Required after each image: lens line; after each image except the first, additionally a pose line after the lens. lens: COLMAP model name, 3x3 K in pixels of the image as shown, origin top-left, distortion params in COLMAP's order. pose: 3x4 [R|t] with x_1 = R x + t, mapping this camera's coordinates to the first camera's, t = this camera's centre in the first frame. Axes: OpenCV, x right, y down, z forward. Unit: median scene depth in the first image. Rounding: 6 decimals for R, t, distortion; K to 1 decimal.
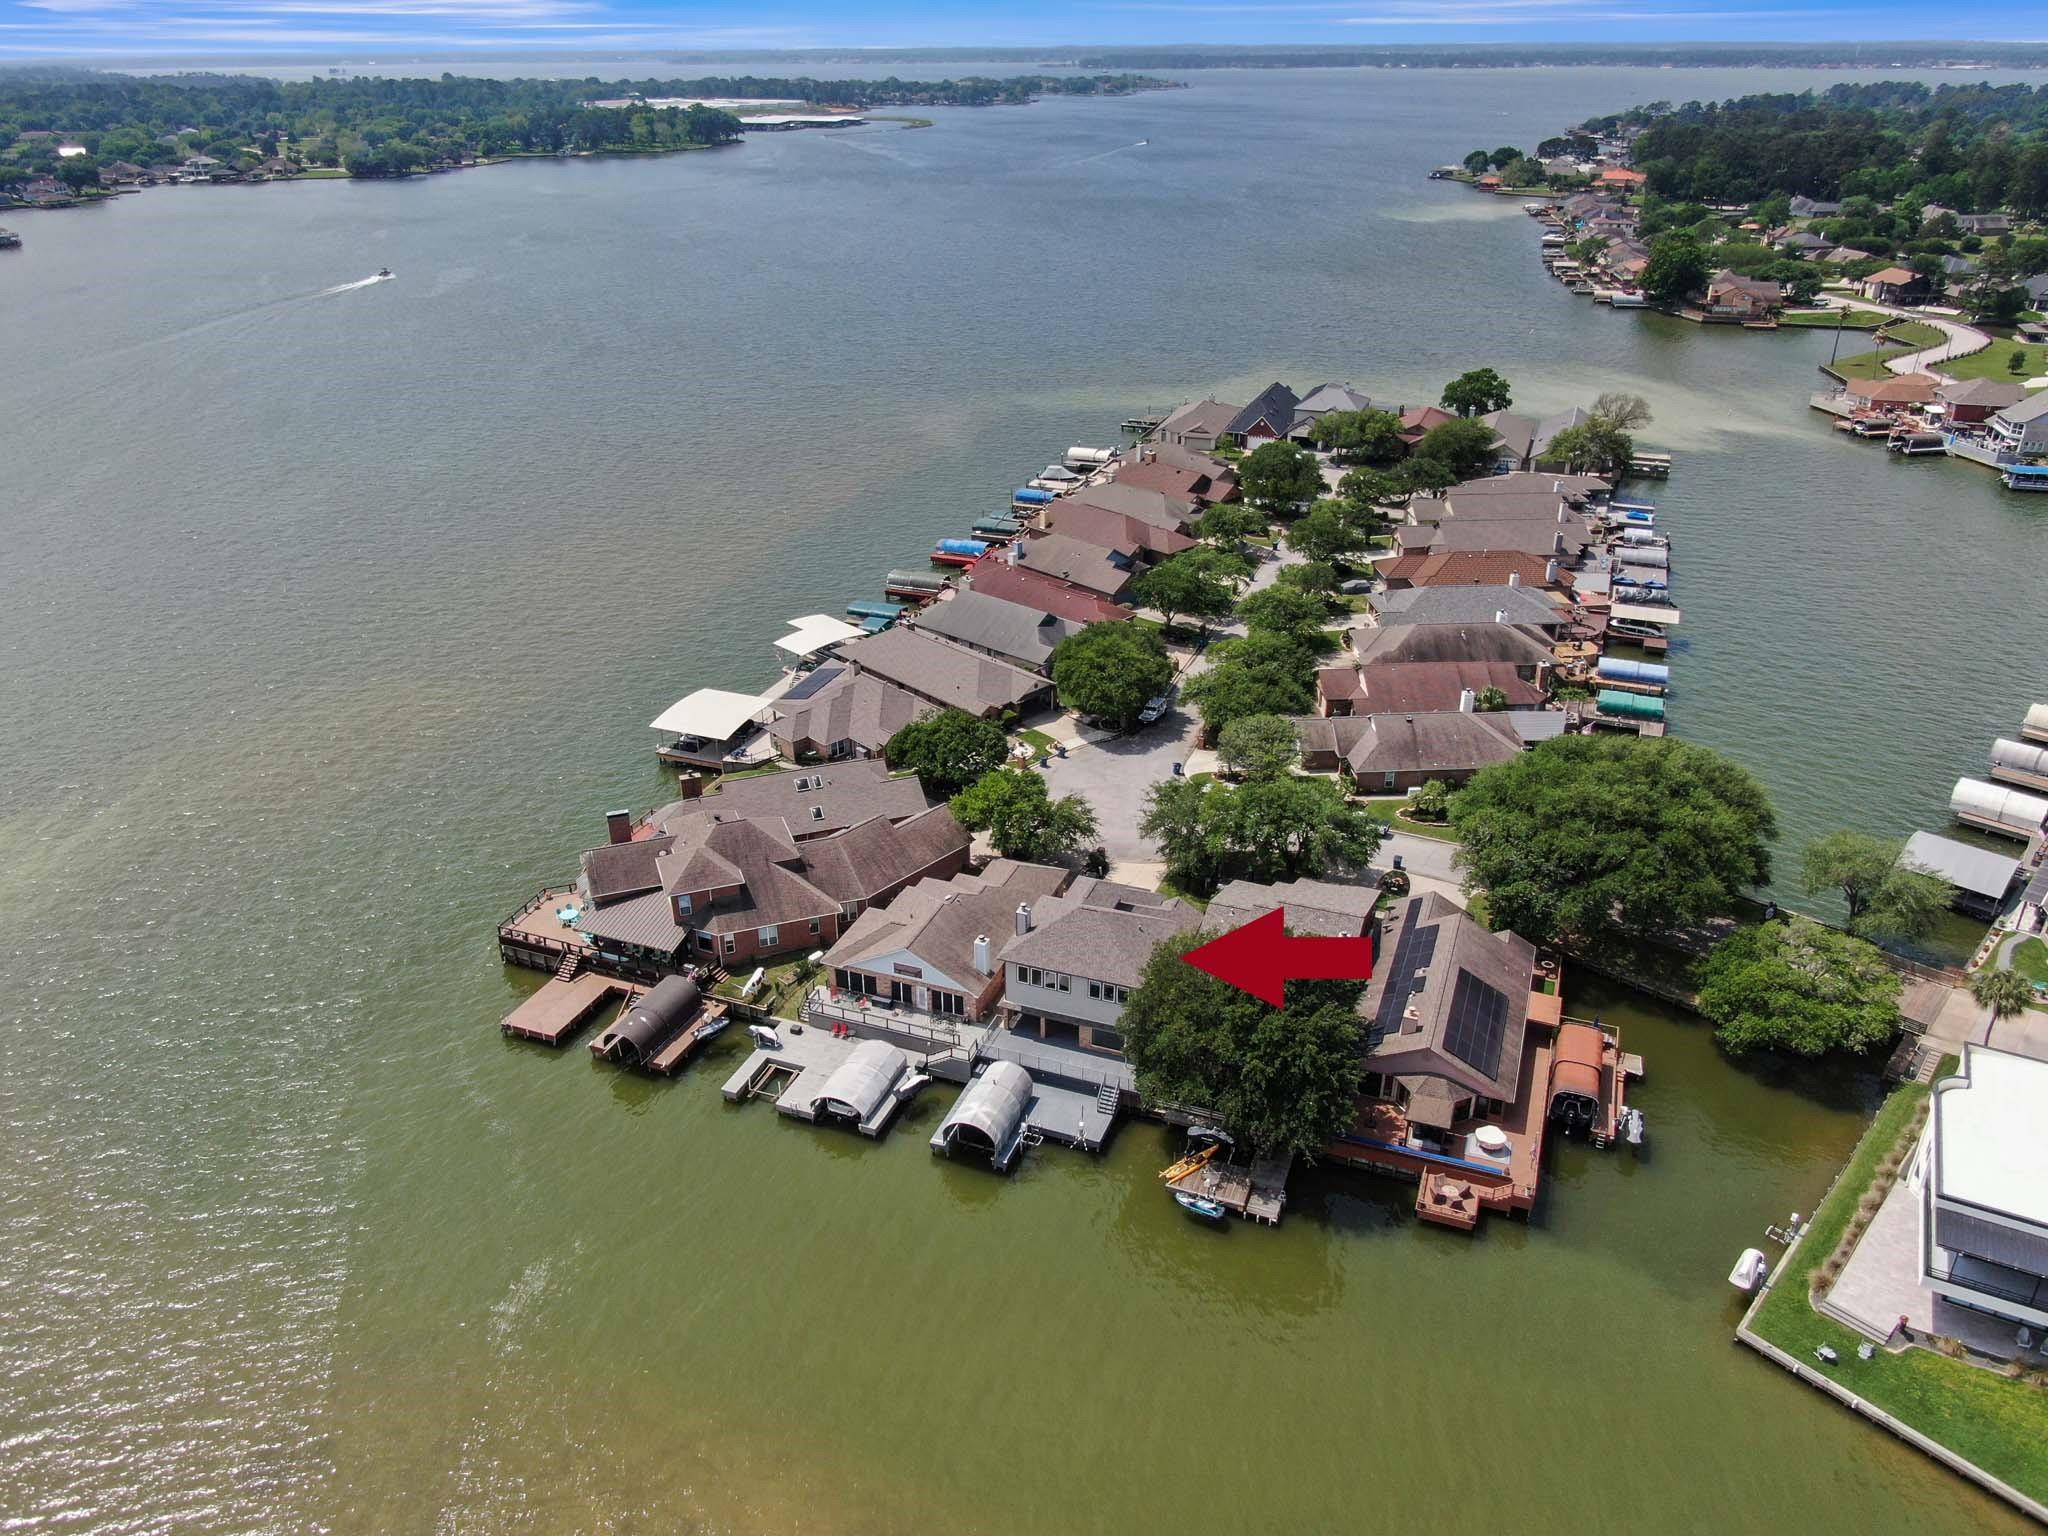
lens RADIAL K [[1476.8, 0, 1024.0], [0, 1476.8, 768.0], [0, 0, 1]] dist [-0.011028, 0.001132]
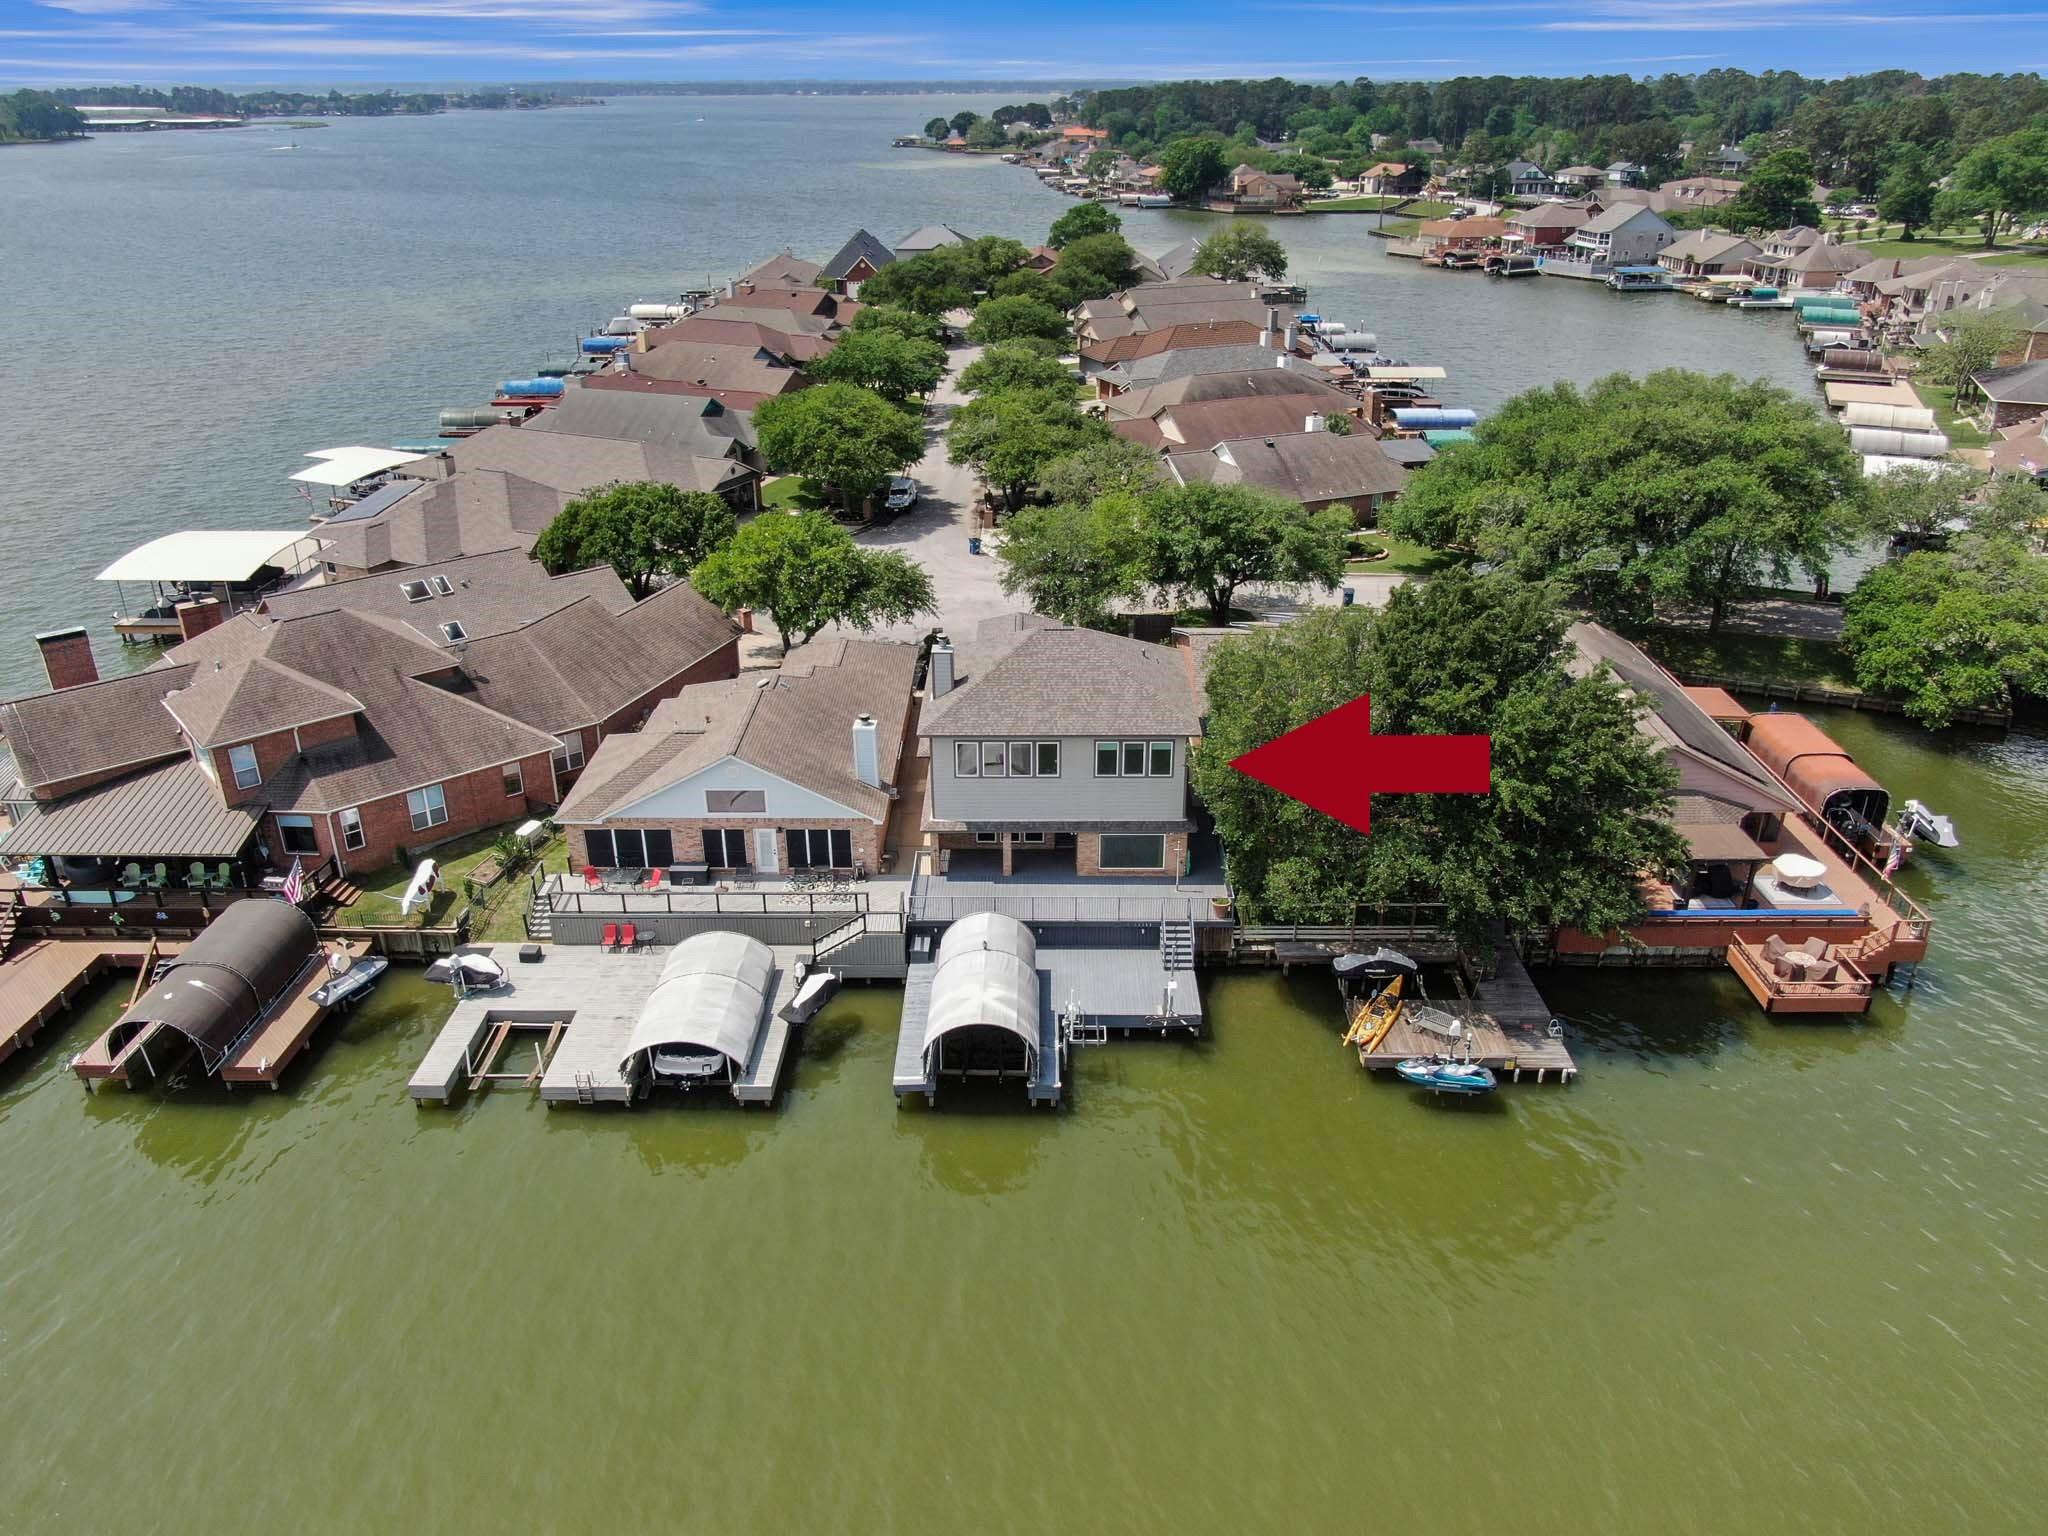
lens RADIAL K [[1476.8, 0, 1024.0], [0, 1476.8, 768.0], [0, 0, 1]] dist [-0.011028, 0.001132]
pose [[0.934947, -0.146708, 0.323034, -0.148635], [0.154256, 0.988028, 0.002262, 0.137669], [-0.319499, 0.047715, 0.946385, 0.456850]]
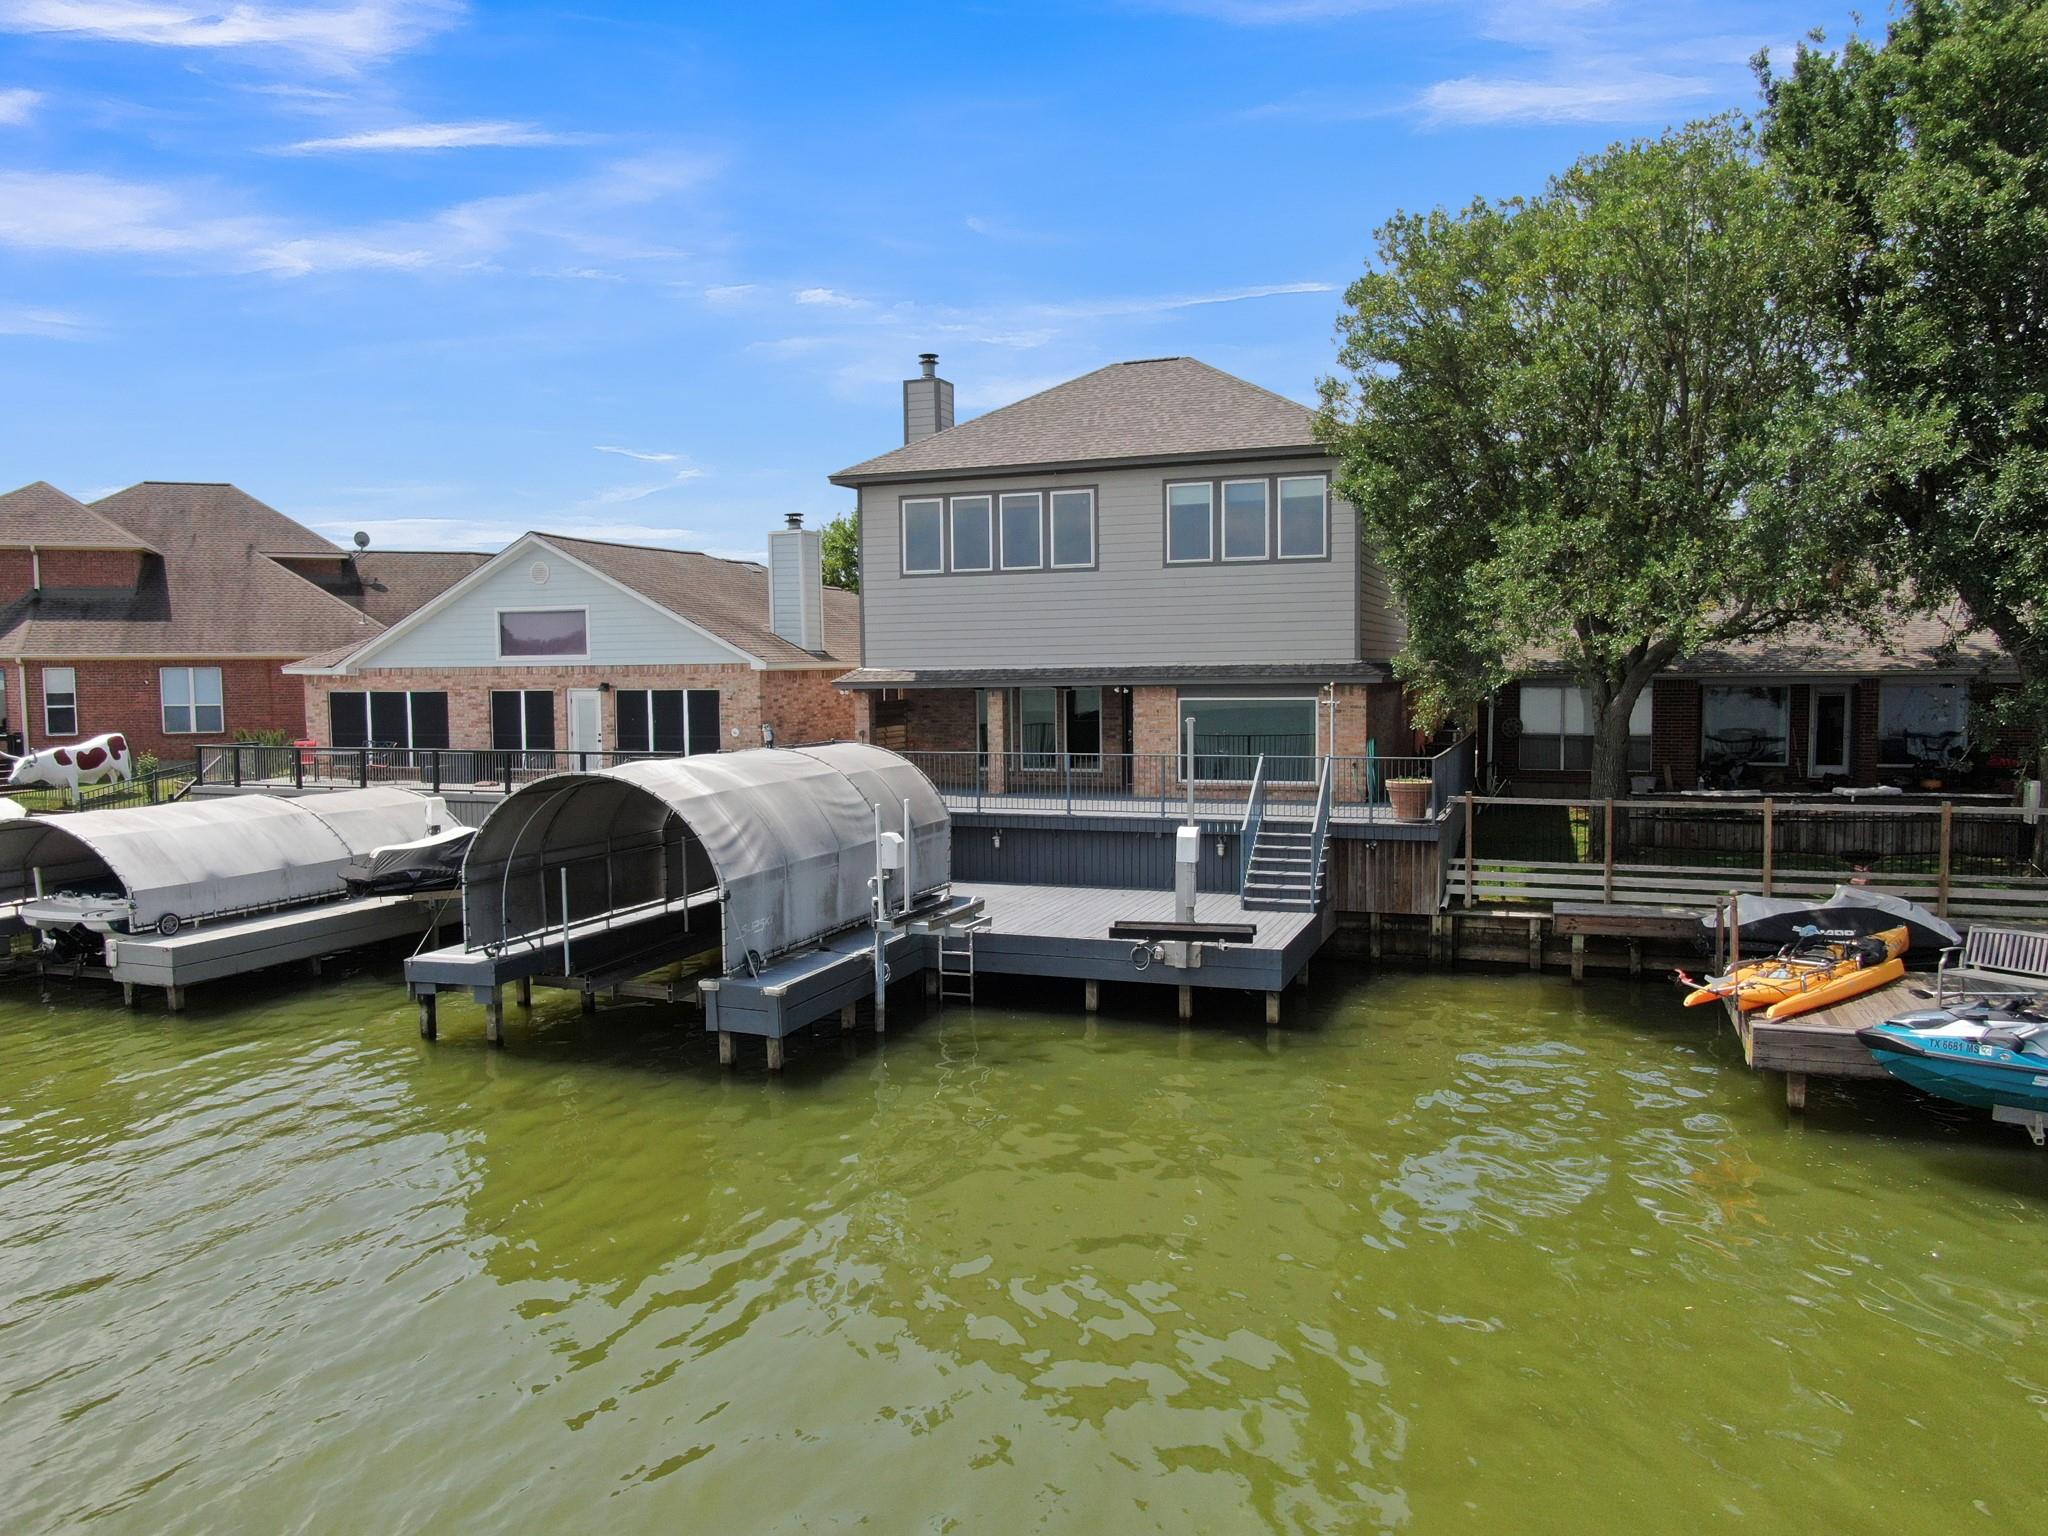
lens RADIAL K [[1476.8, 0, 1024.0], [0, 1476.8, 768.0], [0, 0, 1]] dist [-0.011028, 0.001132]
pose [[0.999793, -0.007479, 0.018947, 0.012214], [0.014075, 0.926042, -0.377158, 0.271186], [-0.014725, 0.377347, 0.925955, 0.721166]]
